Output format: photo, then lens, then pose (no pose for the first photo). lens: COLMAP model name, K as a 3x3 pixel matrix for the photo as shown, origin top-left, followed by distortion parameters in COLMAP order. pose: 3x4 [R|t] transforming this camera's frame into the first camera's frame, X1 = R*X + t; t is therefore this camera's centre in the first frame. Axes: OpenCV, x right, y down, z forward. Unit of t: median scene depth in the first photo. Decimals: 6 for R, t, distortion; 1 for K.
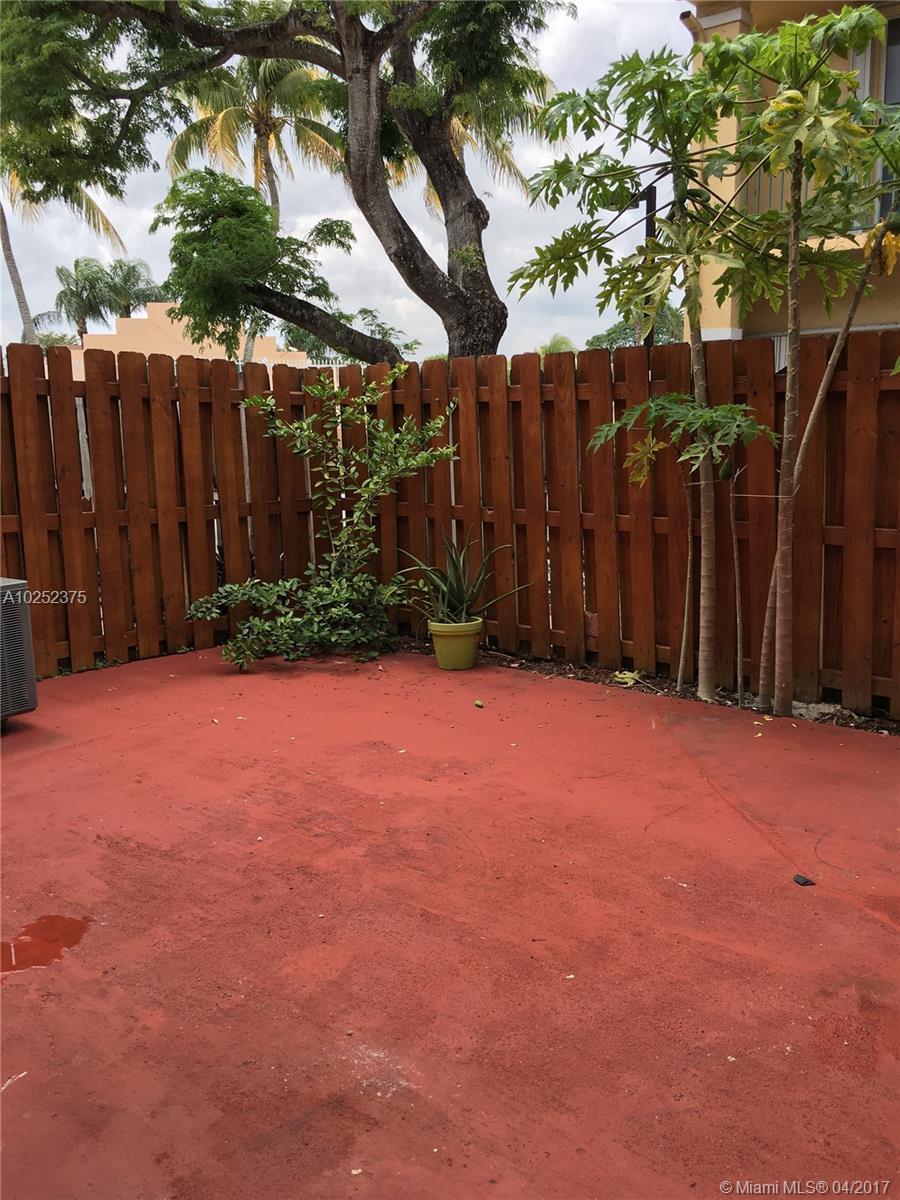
lens RADIAL K [[1027.8, 0, 450.0], [0, 1027.8, 600.0], [0, 0, 1]] dist [0.065516, -0.051281]
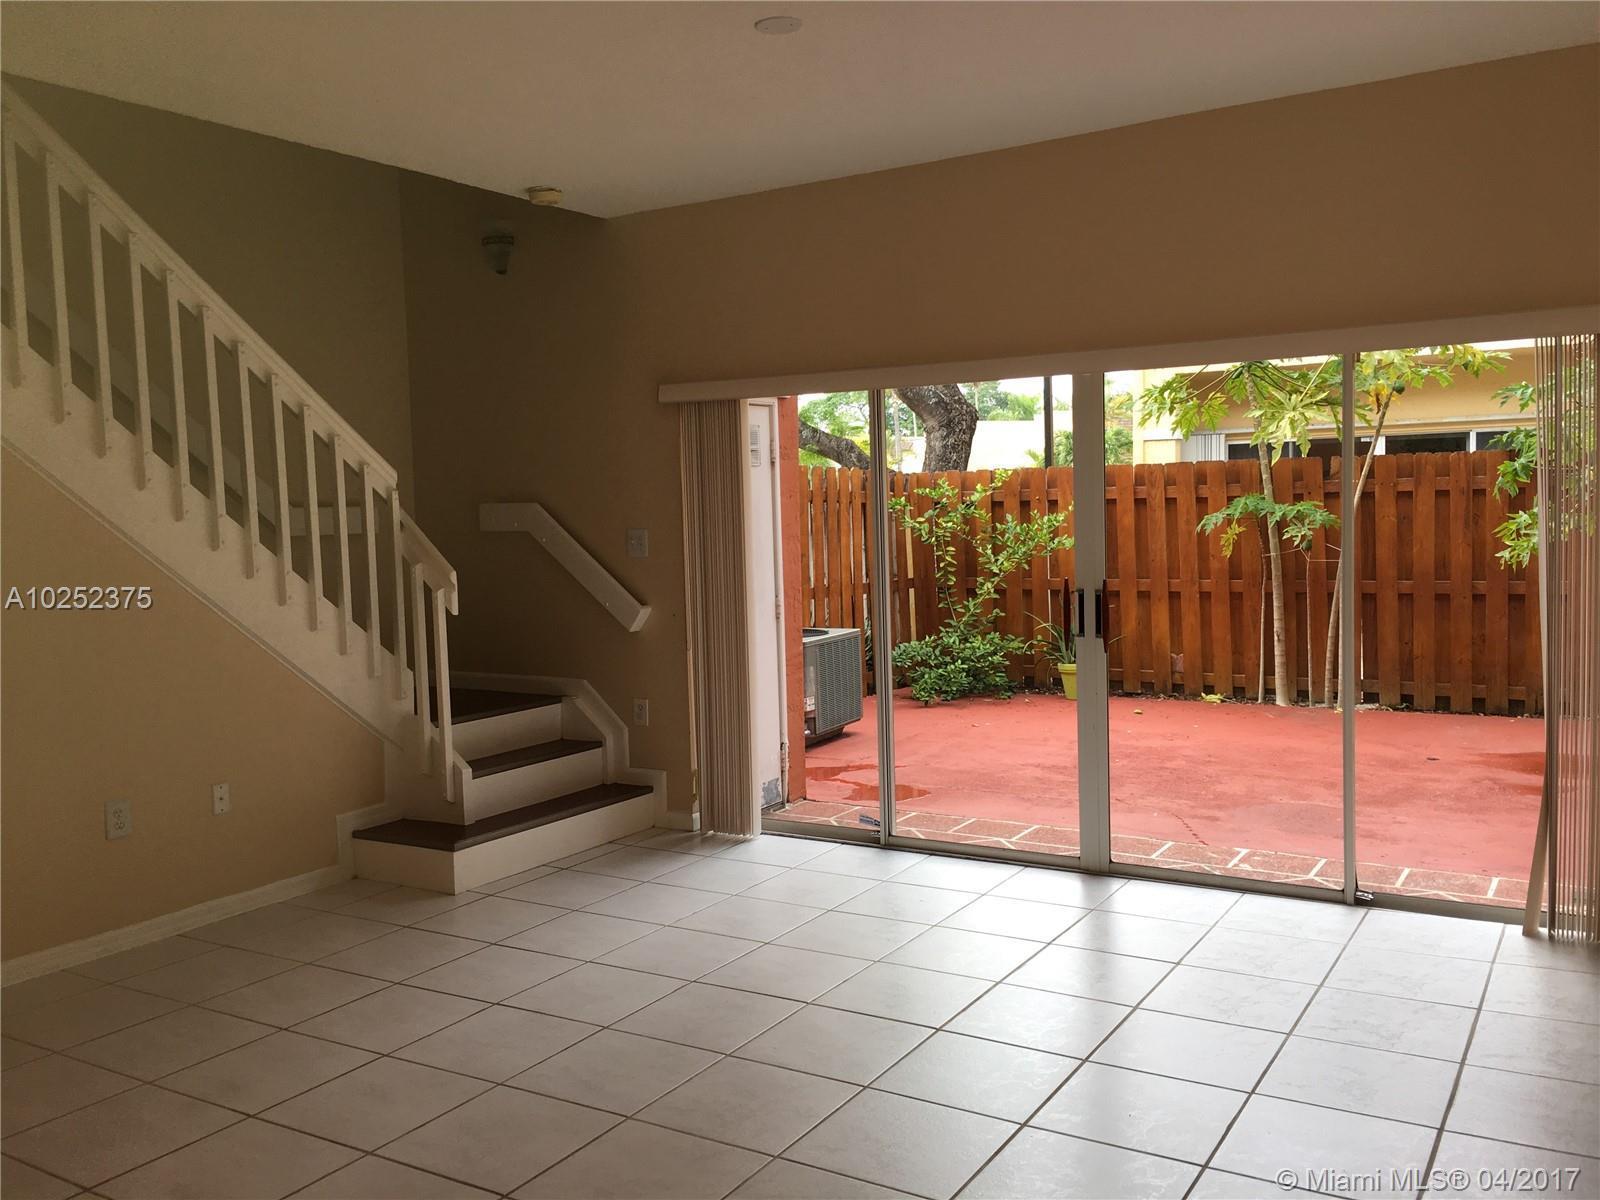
lens RADIAL K [[1359.6, 0, 800.0], [0, 1359.6, 600.0], [0, 0, 1]] dist [0.068660, -0.104962]
pose [[0.988734, -0.025642, 0.147470, -0.626805], [0.040526, 0.994279, -0.098828, 0.101612], [-0.144092, 0.103691, 0.984117, -0.704412]]
